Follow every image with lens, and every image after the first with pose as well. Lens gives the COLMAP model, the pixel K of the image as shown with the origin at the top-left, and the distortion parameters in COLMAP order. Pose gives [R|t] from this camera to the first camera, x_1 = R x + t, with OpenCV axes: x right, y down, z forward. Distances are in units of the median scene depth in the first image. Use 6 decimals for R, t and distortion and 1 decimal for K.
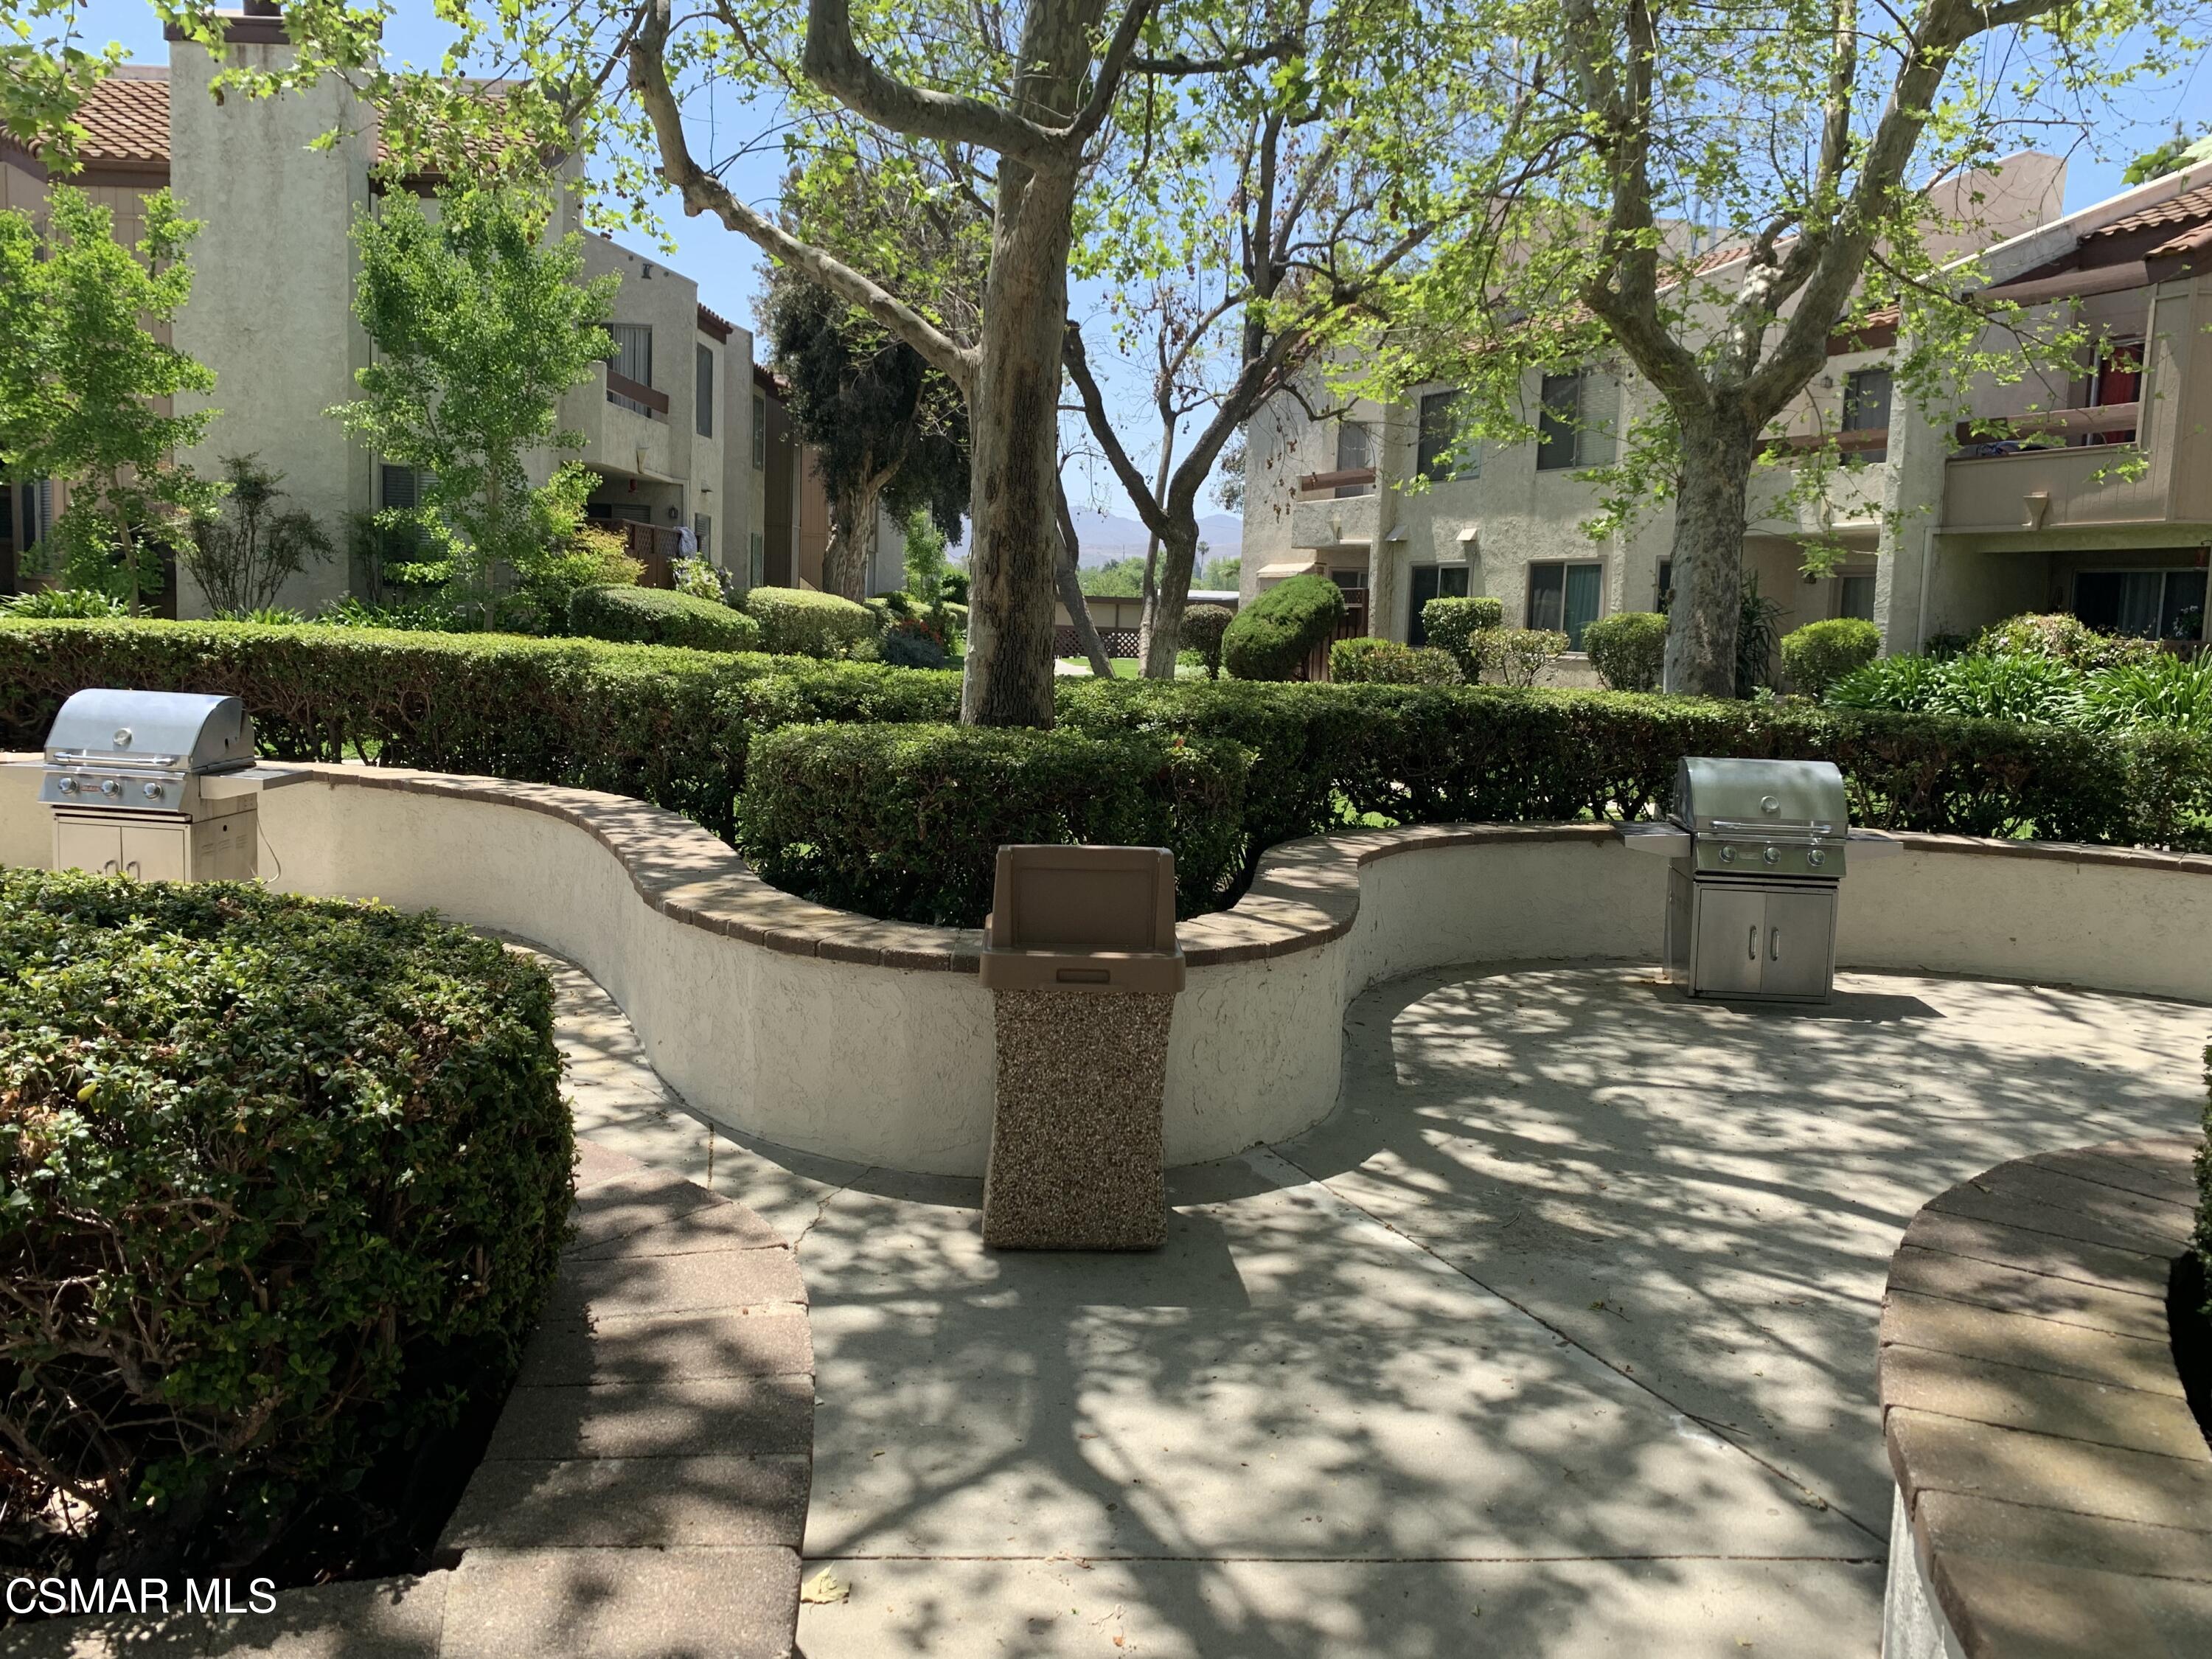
lens RADIAL K [[1686.4, 0, 1105.1], [0, 1686.4, 817.2], [0, 0, 1]] dist [0.028187, -0.029303]
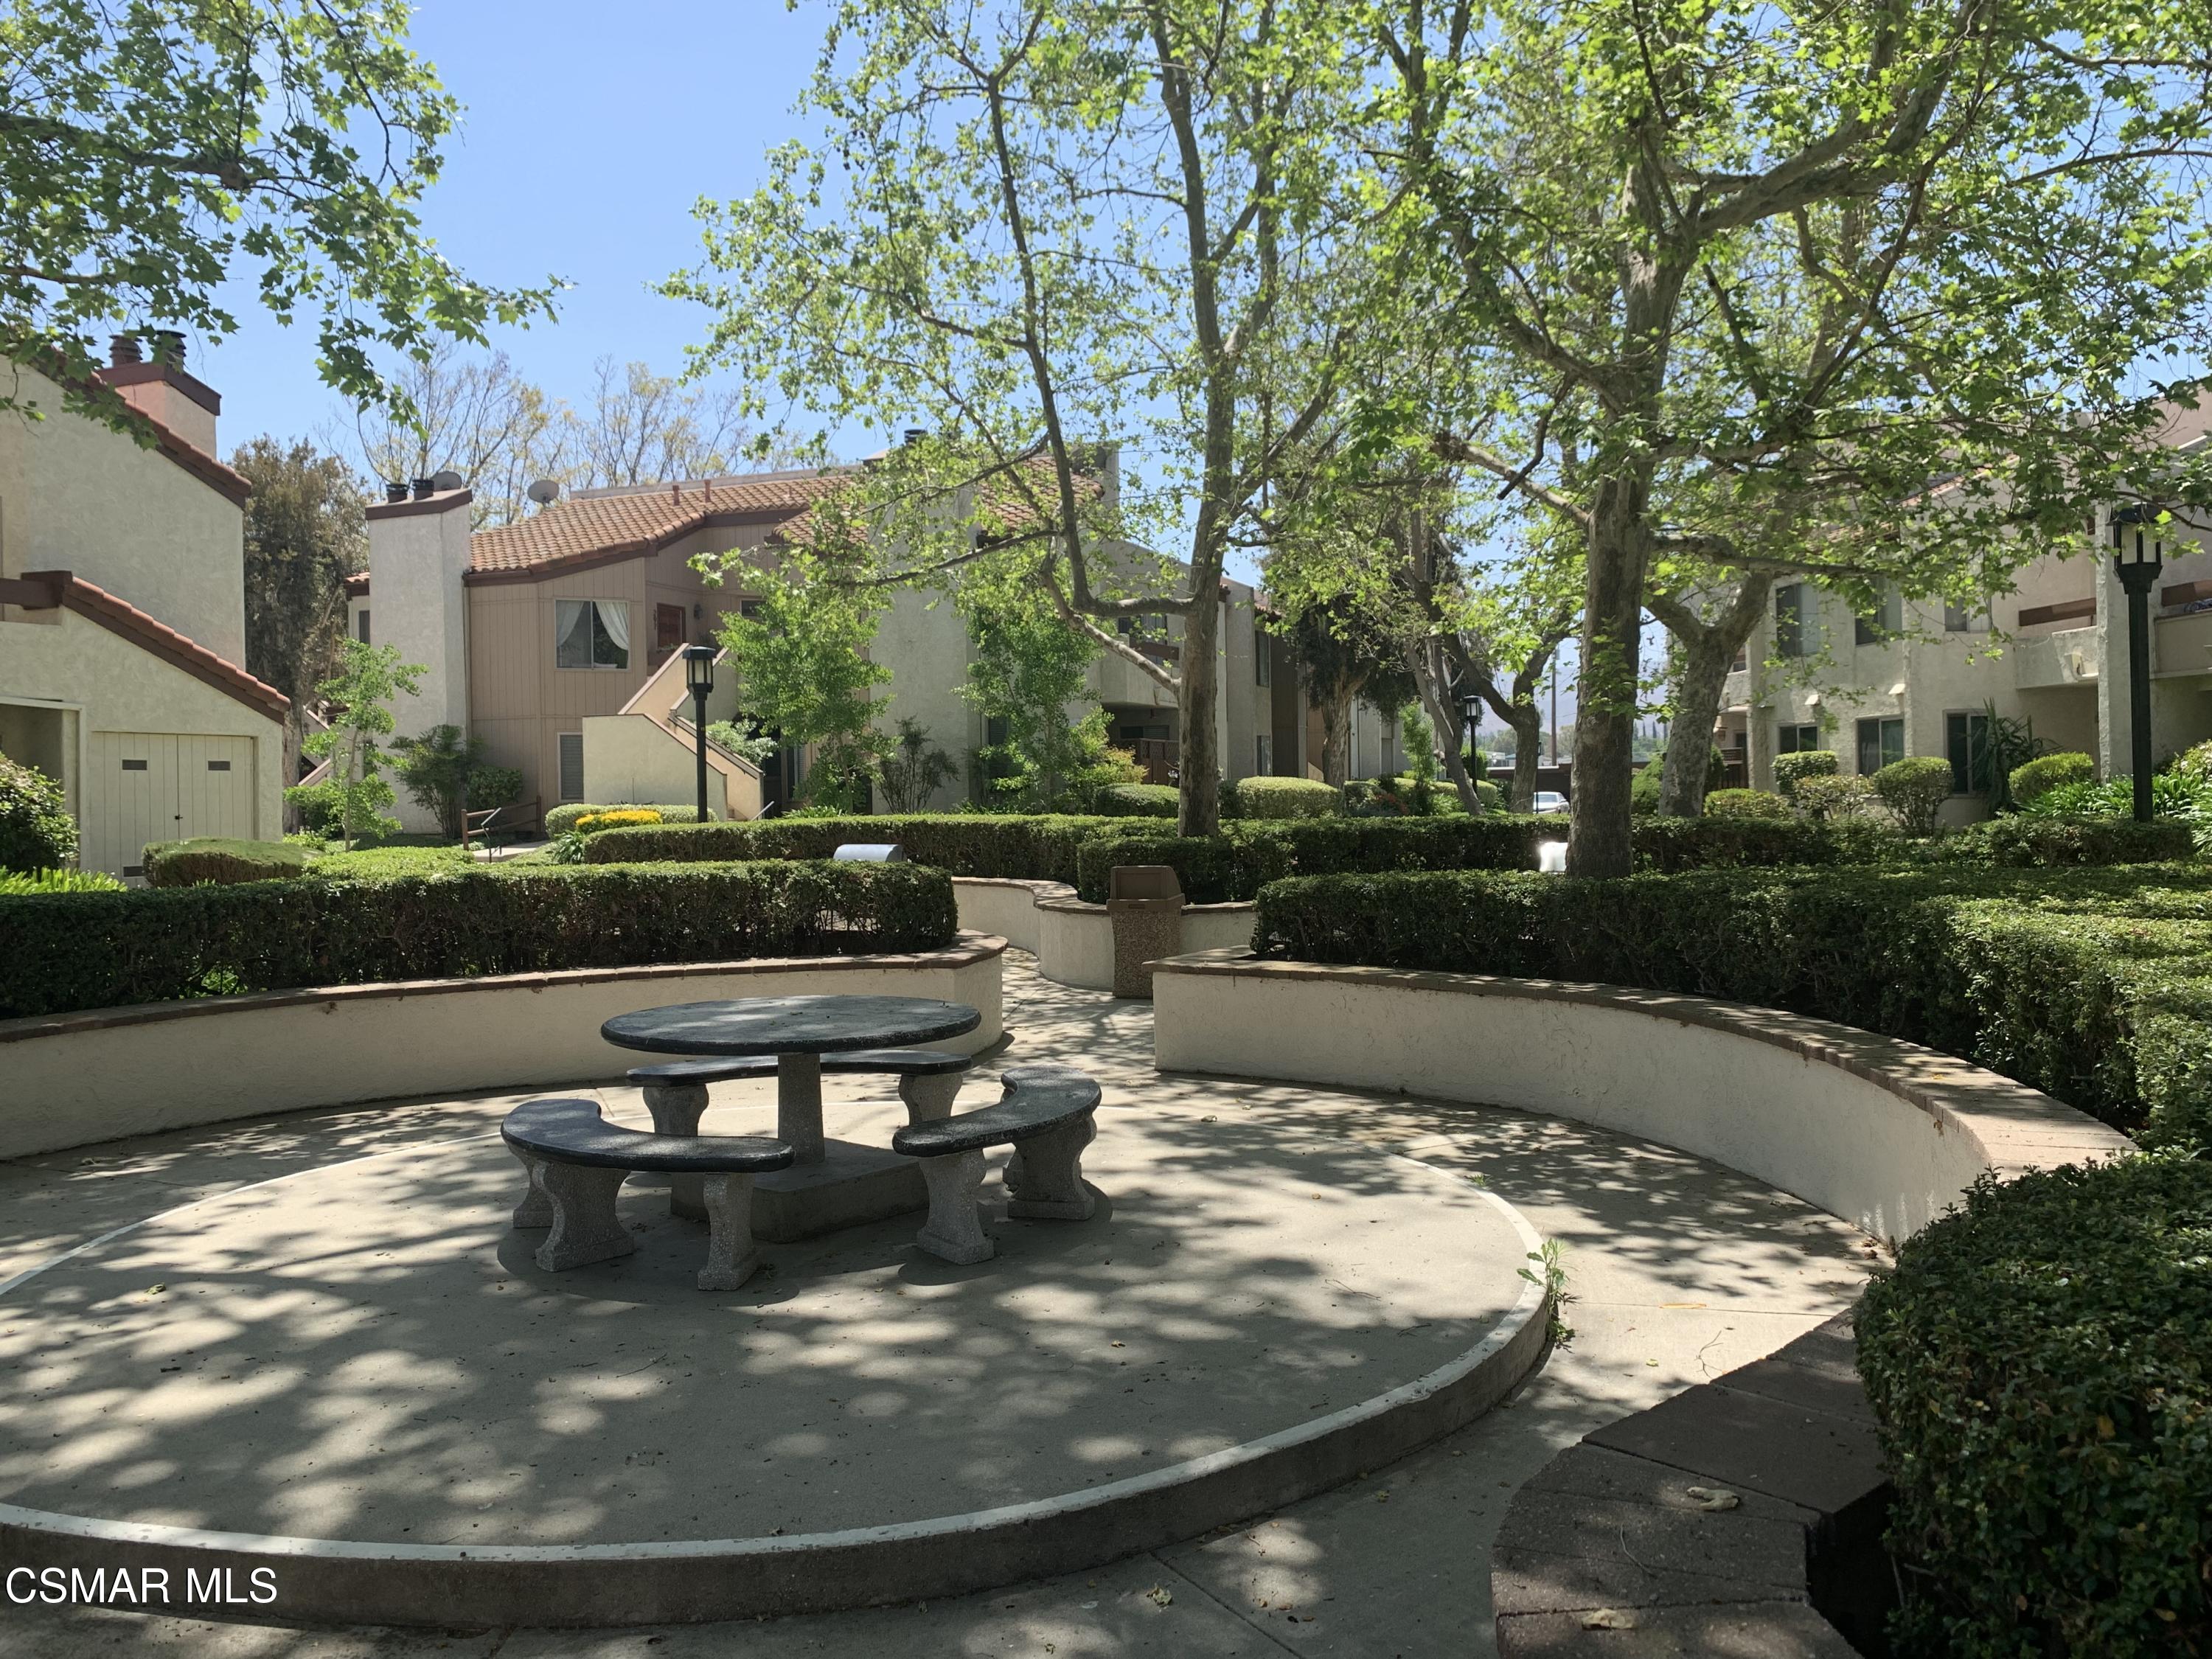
lens RADIAL K [[1686.4, 0, 1106.4], [0, 1686.4, 832.2], [0, 0, 1]] dist [0.028187, -0.029303]
pose [[0.935879, -0.048456, -0.348974, 0.229260], [0.013931, 0.994812, -0.100771, 0.060779], [0.352046, 0.089448, 0.931699, -0.431625]]
